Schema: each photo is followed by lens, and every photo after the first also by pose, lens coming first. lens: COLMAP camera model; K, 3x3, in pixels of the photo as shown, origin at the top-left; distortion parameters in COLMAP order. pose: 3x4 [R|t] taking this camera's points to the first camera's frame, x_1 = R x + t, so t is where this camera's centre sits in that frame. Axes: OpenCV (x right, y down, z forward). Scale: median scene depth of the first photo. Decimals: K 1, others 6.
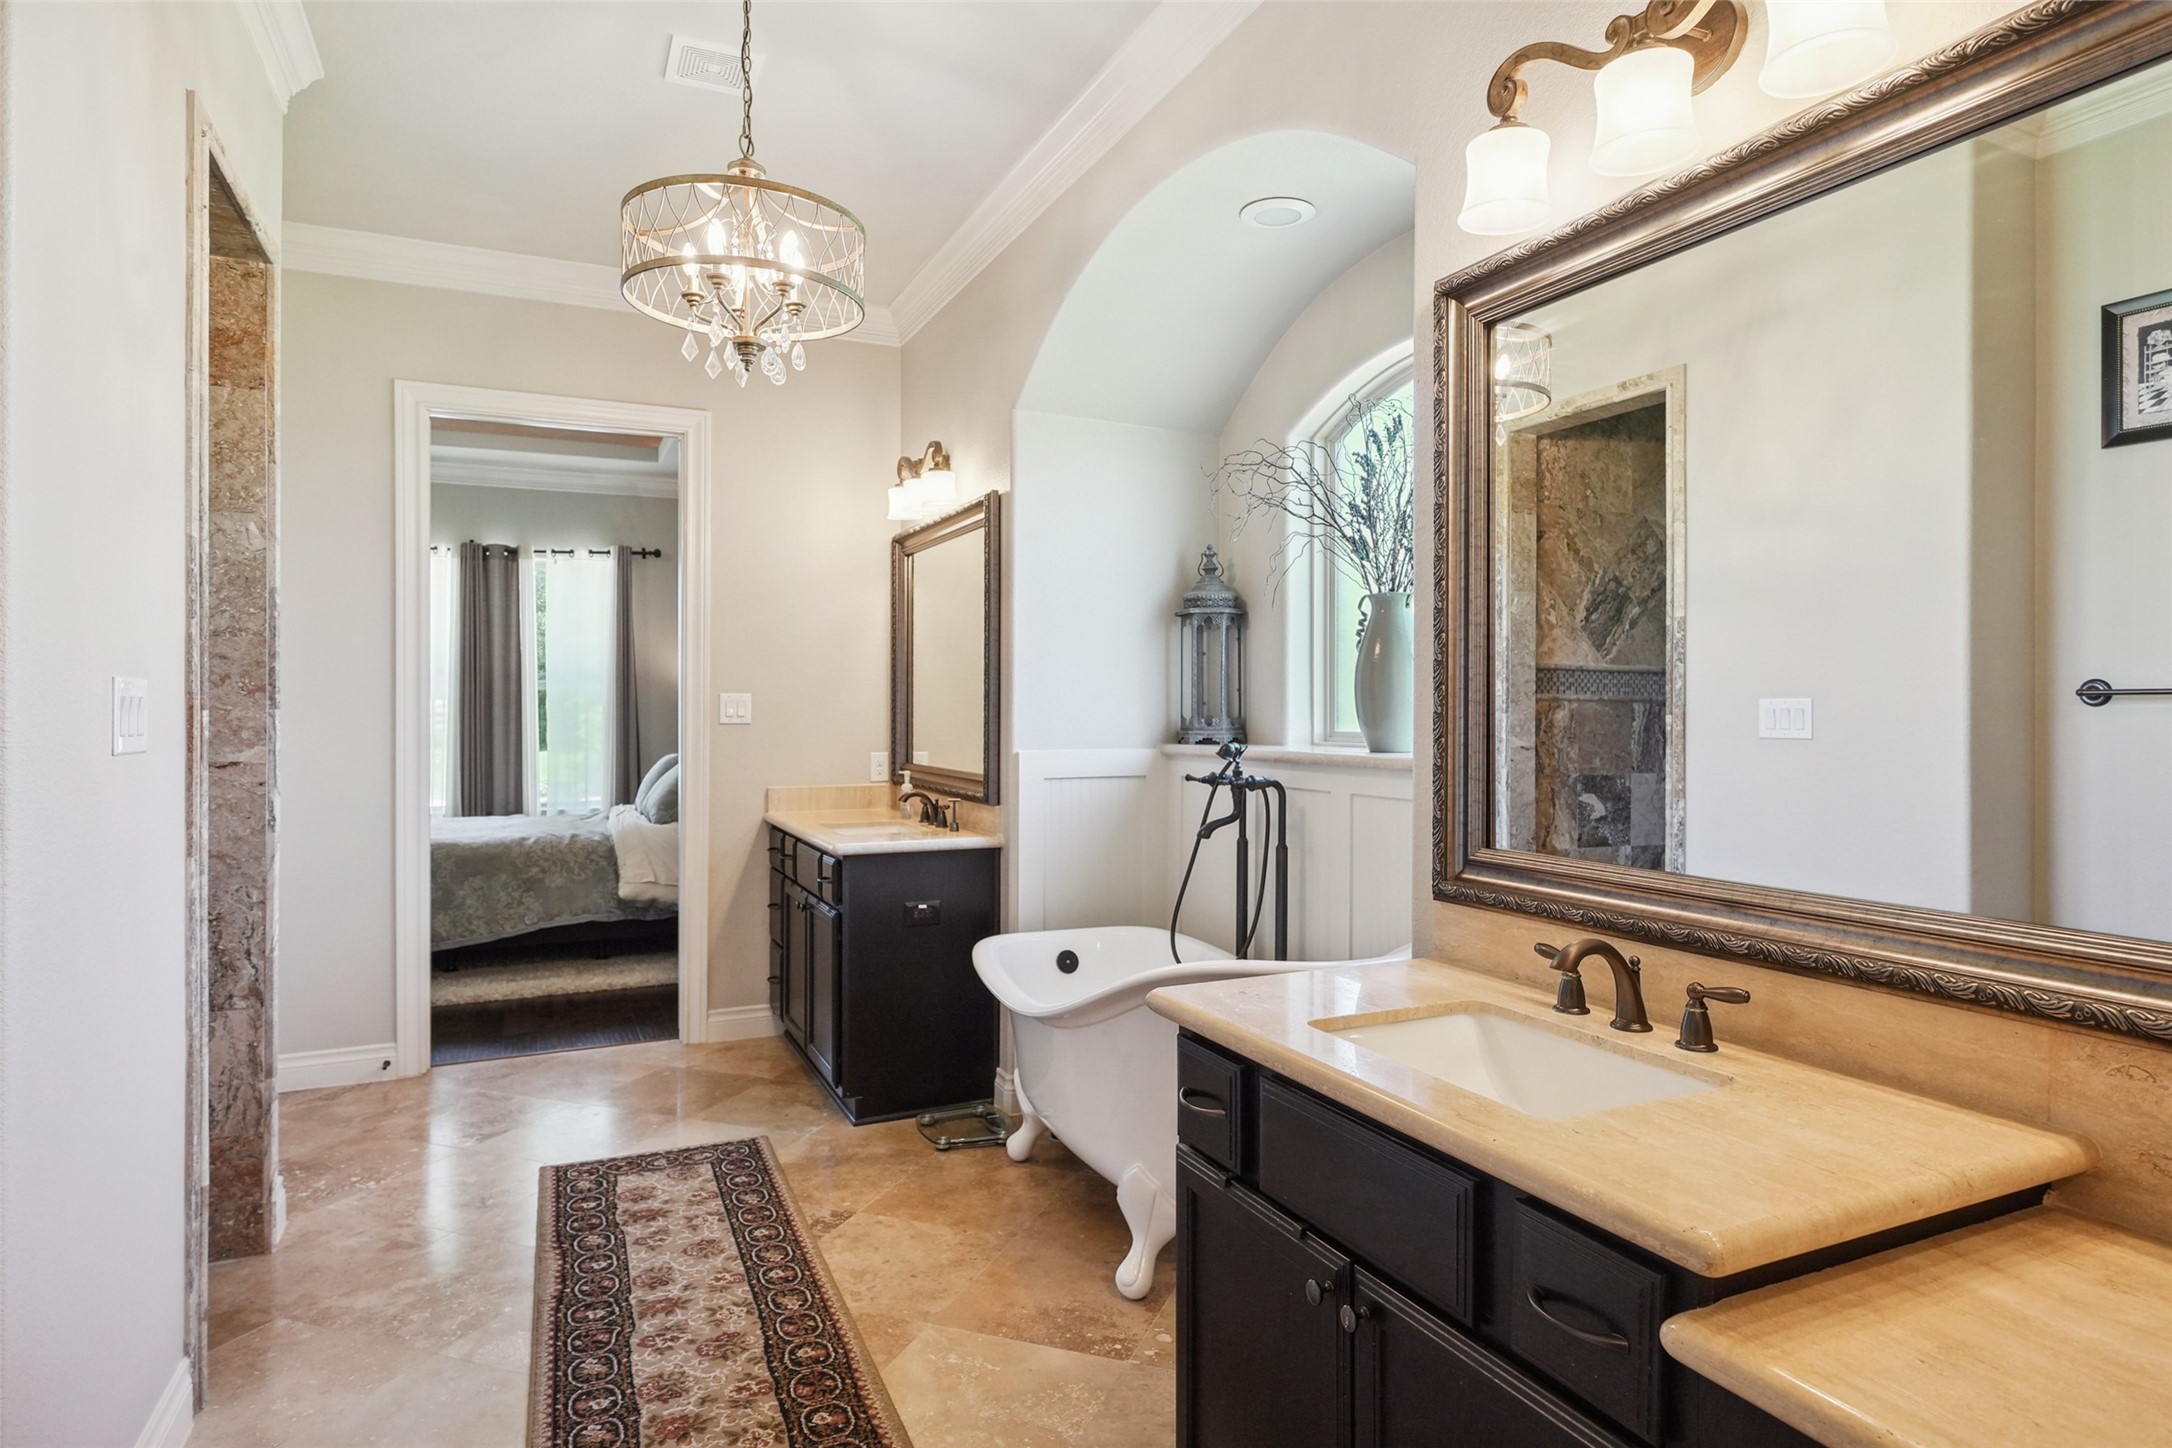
lens RADIAL K [[1176.9, 0, 1093.0], [0, 1176.9, 731.7], [0, 0, 1]] dist [0.002354, 0.000296]
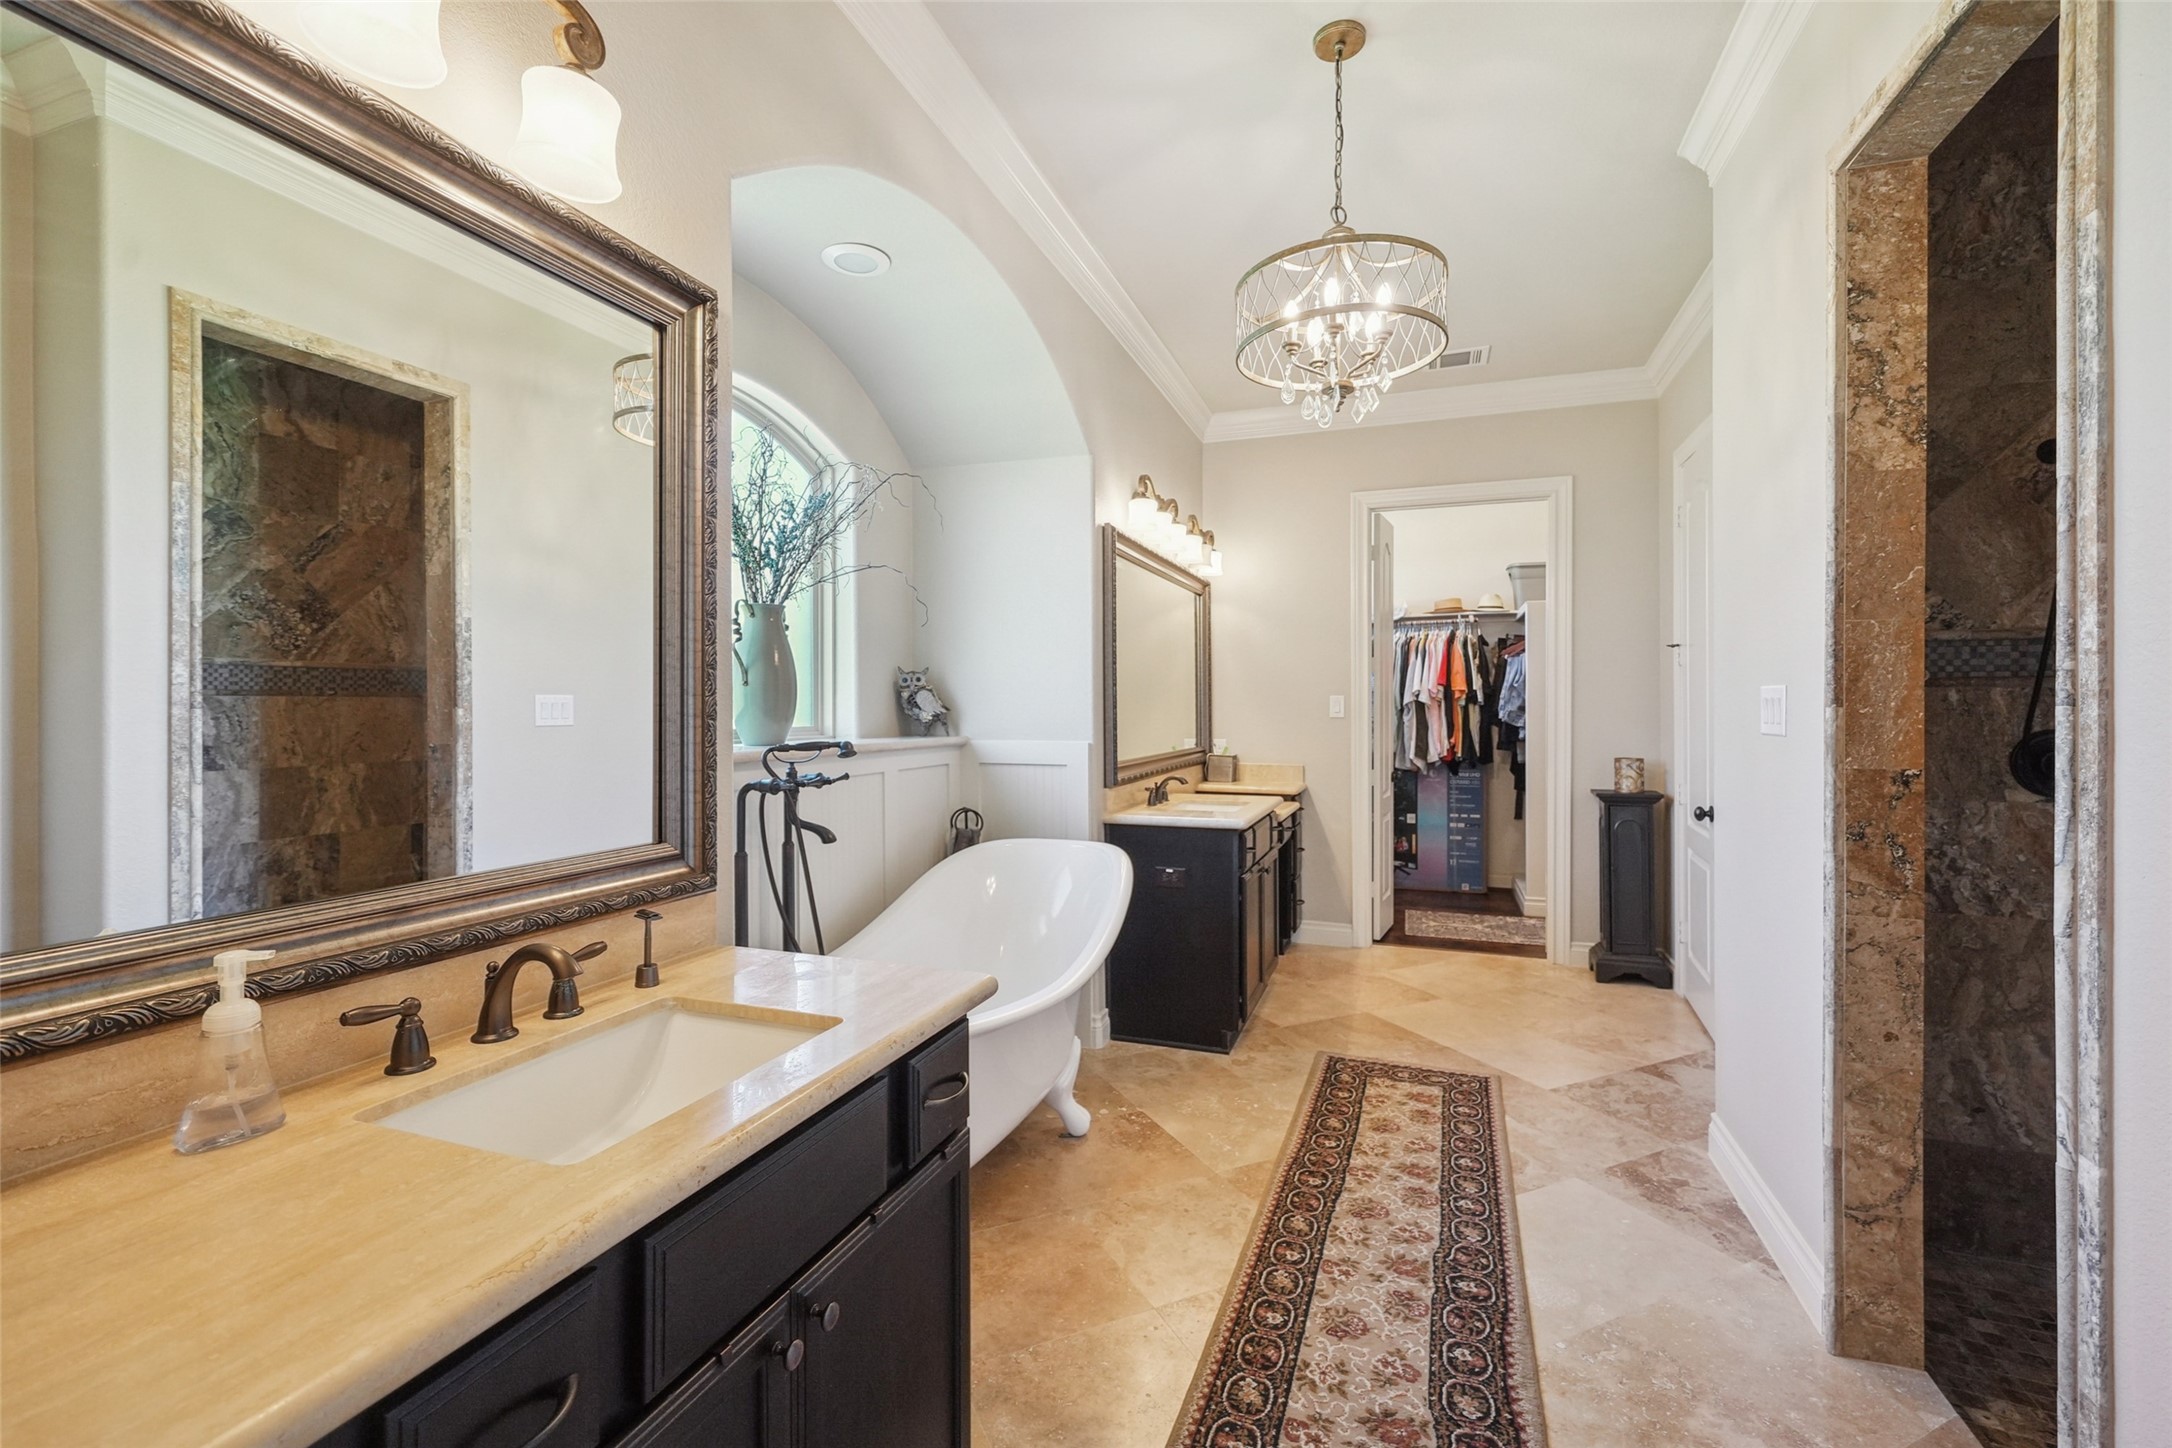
lens RADIAL K [[987.0, 0, 1090.4], [0, 987.0, 704.3], [0, 0, 1]] dist [-0.001882, 0.000027]
pose [[-0.717451, 0.004629, 0.696594, -0.787051], [0.012837, 0.999896, 0.006577, -0.024155], [-0.696491, 0.013661, -0.717435, 1.838908]]
